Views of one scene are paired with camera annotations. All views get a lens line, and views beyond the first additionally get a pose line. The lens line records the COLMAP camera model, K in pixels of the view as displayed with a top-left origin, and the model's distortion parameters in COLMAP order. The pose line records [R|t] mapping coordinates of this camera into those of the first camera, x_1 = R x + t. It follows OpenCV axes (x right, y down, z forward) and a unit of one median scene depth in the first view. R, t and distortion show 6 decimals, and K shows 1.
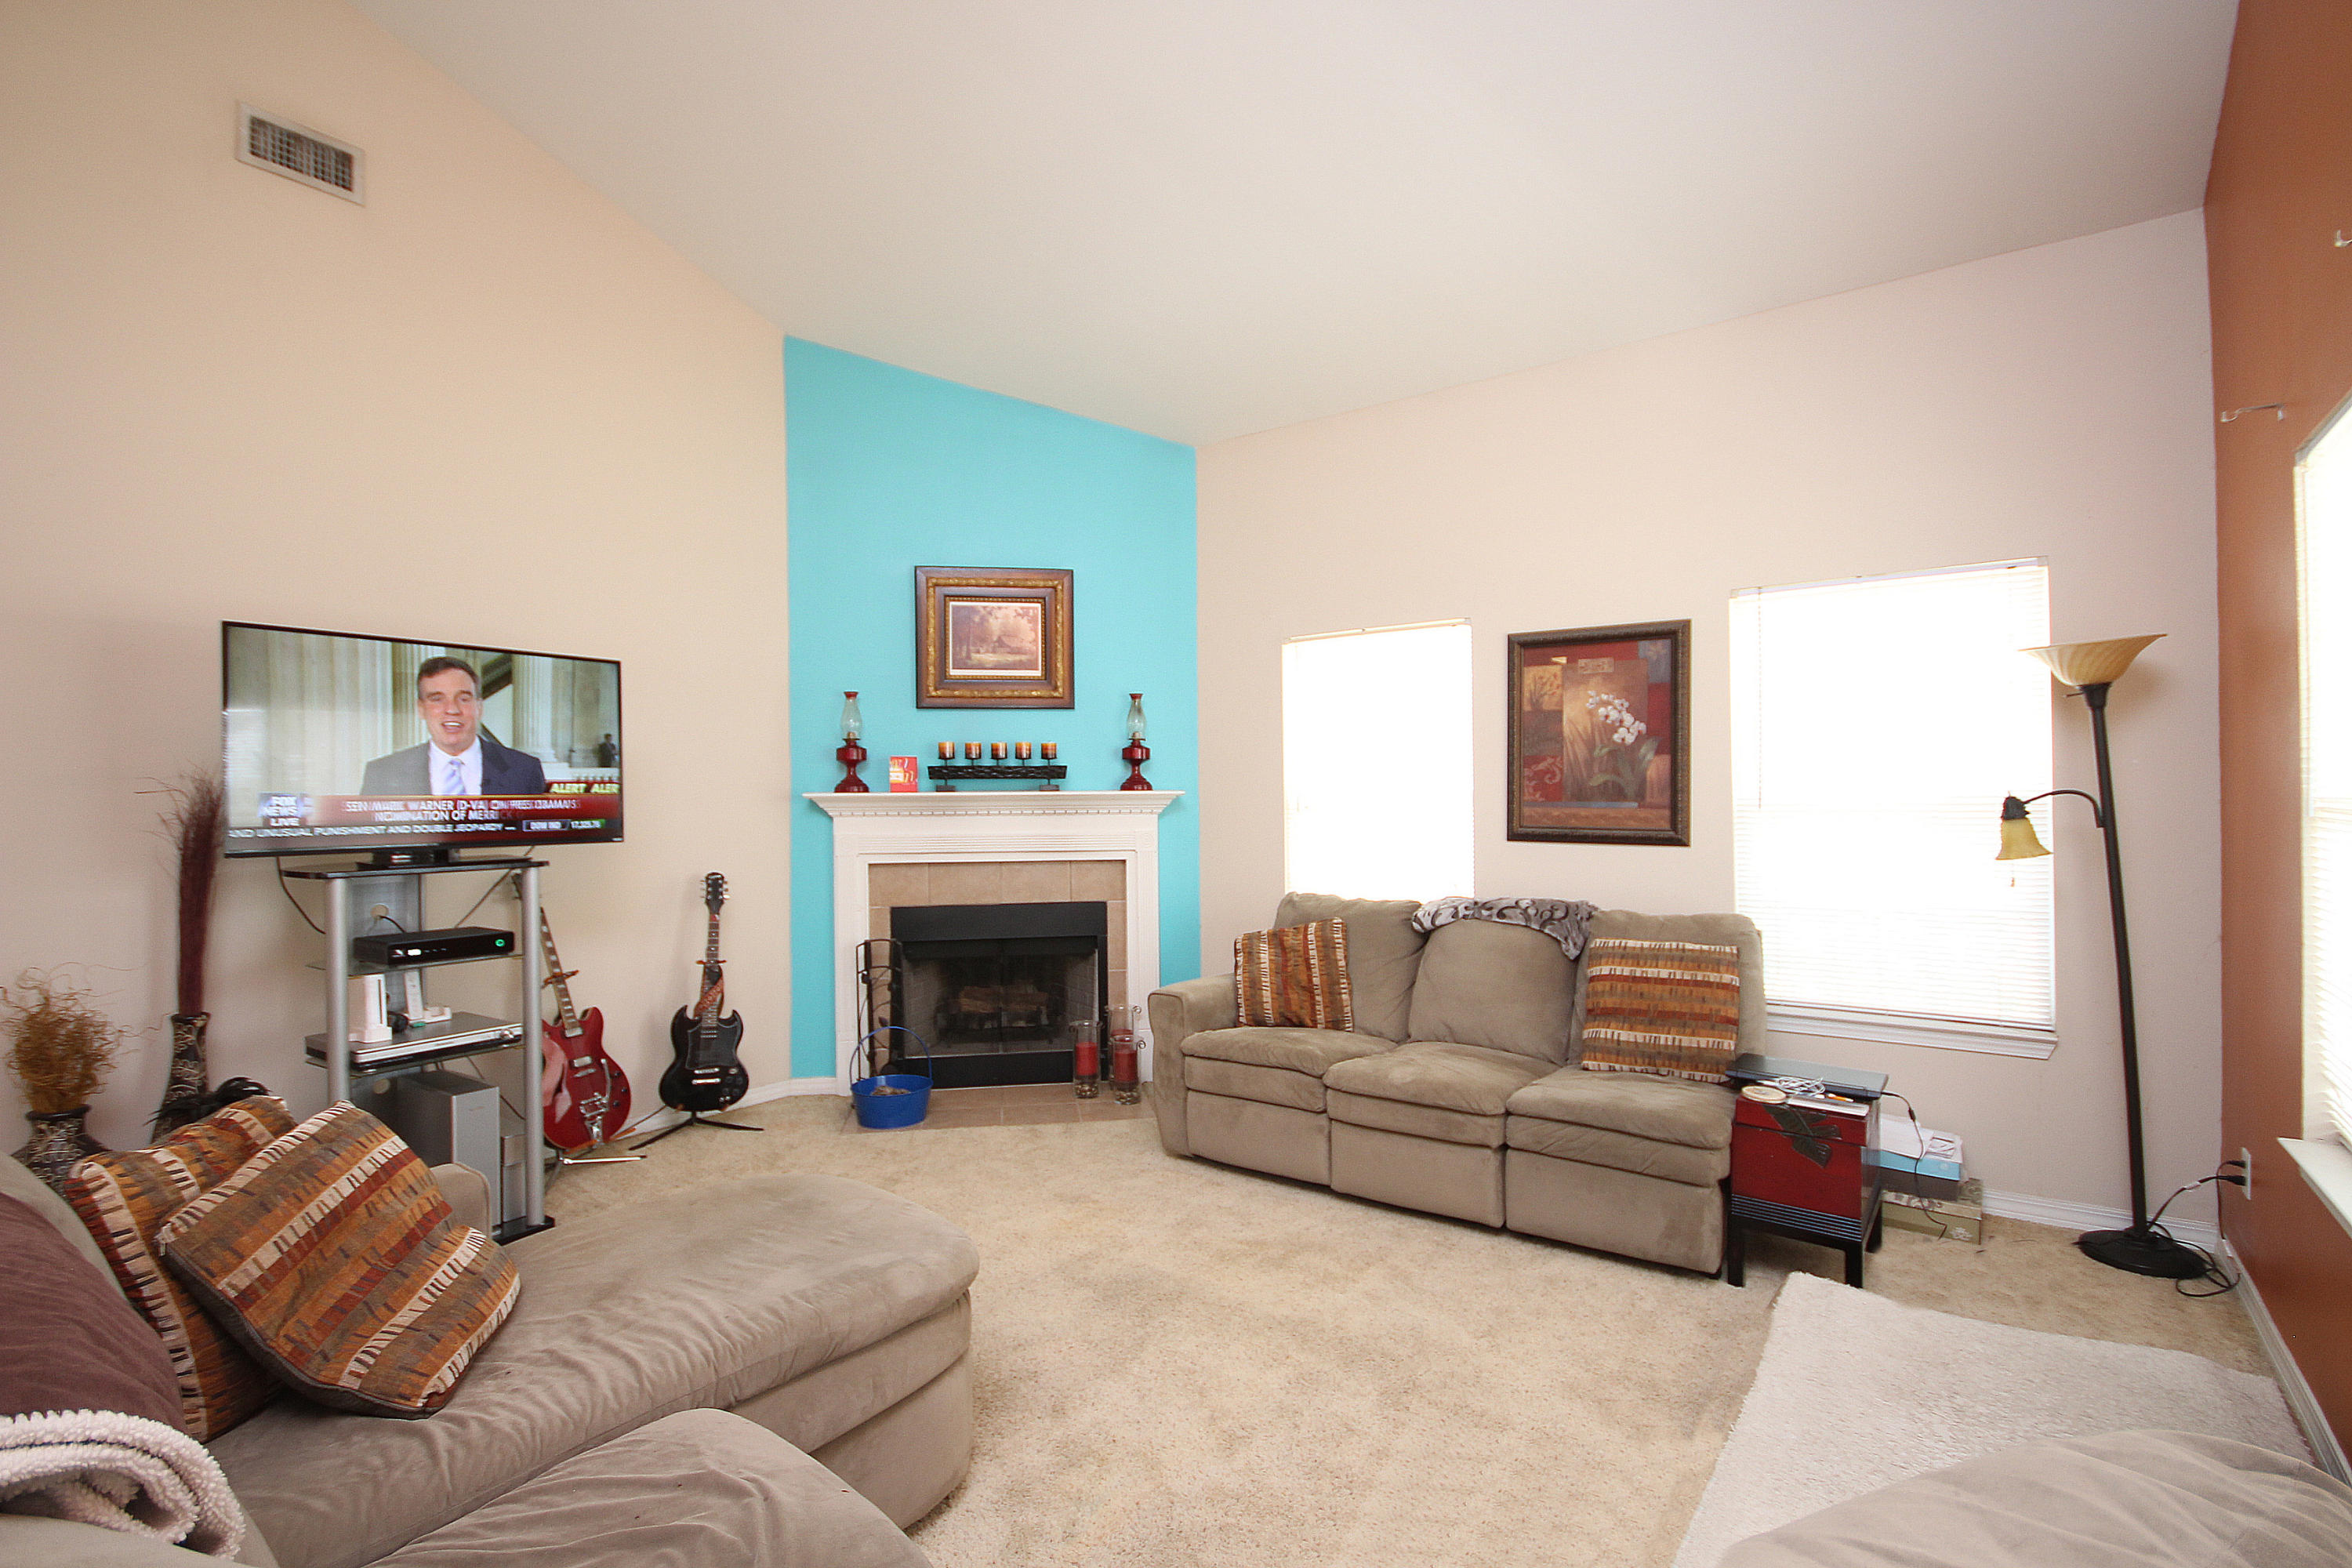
lens RADIAL K [[1093.9, 0, 1174.1], [0, 1093.9, 789.6], [0, 0, 1]] dist [-0.000403, -0.000182]
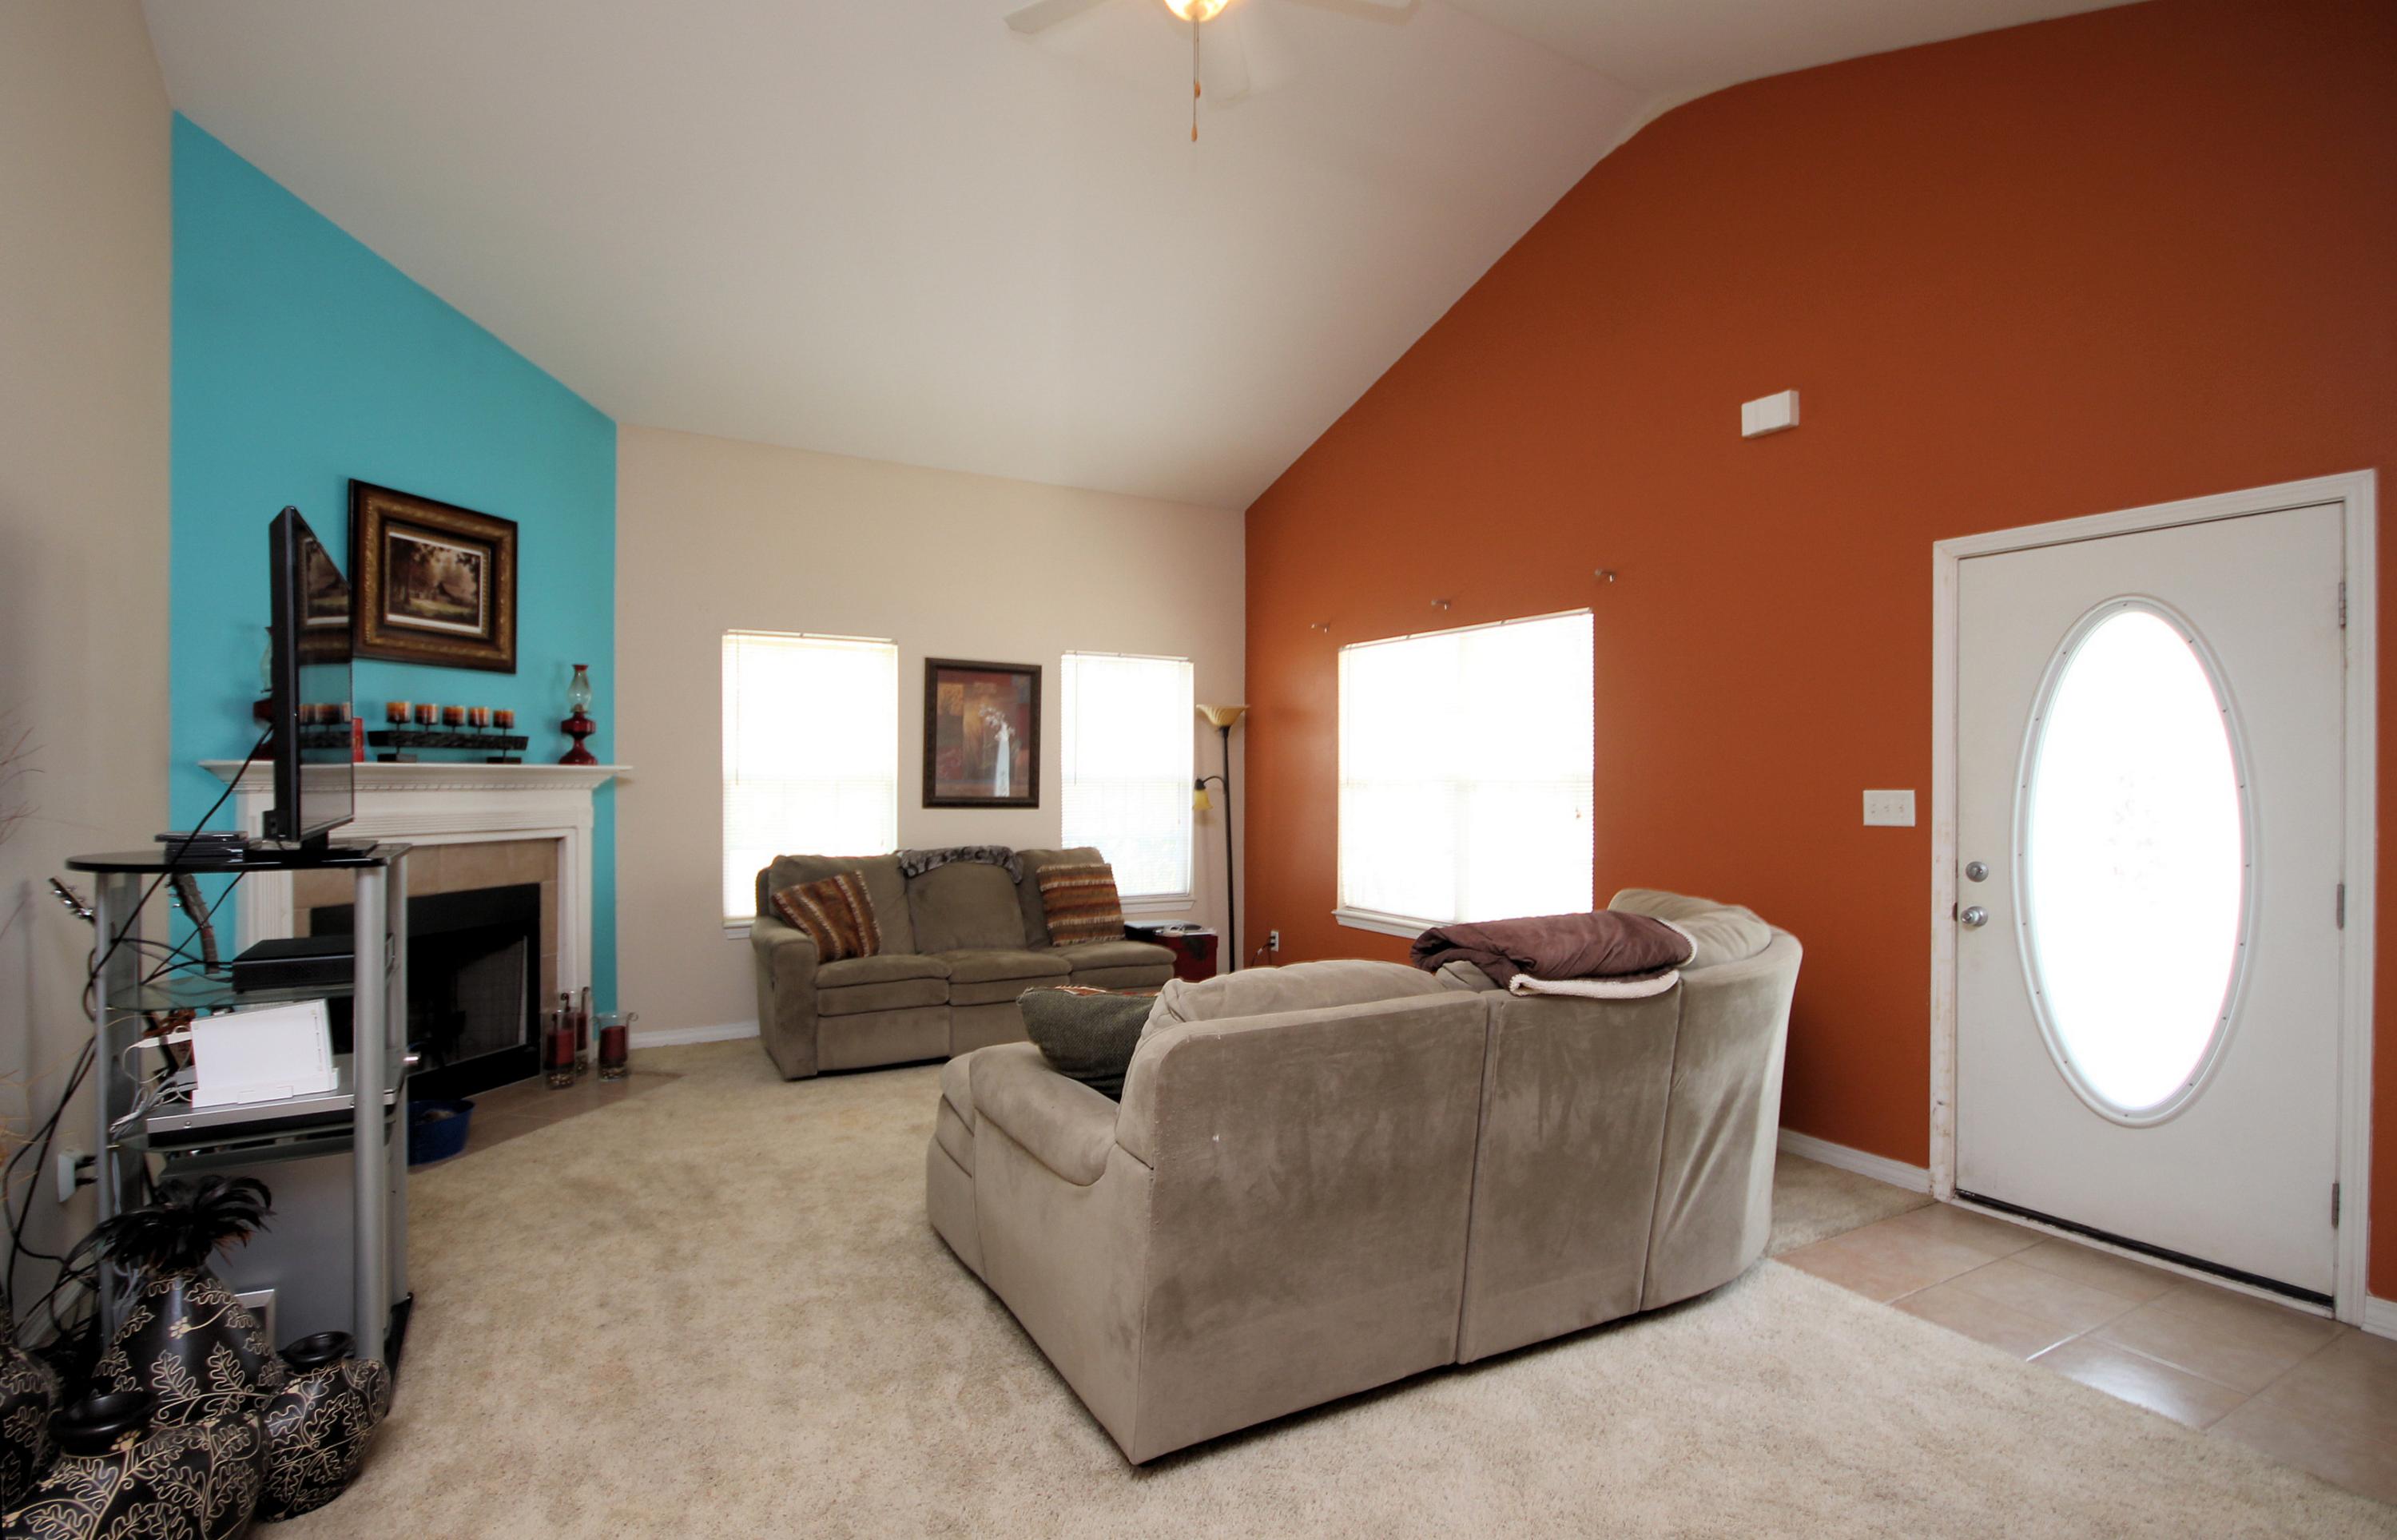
lens RADIAL K [[1138.7, 0, 1194.0], [0, 1138.7, 772.3], [0, 0, 1]] dist [0.006203, 0.000266]
pose [[0.410545, 0.014931, 0.911718, -0.746913], [-0.012736, 0.999862, -0.010639, 0.011495], [-0.911751, -0.007244, 0.410679, 0.094189]]
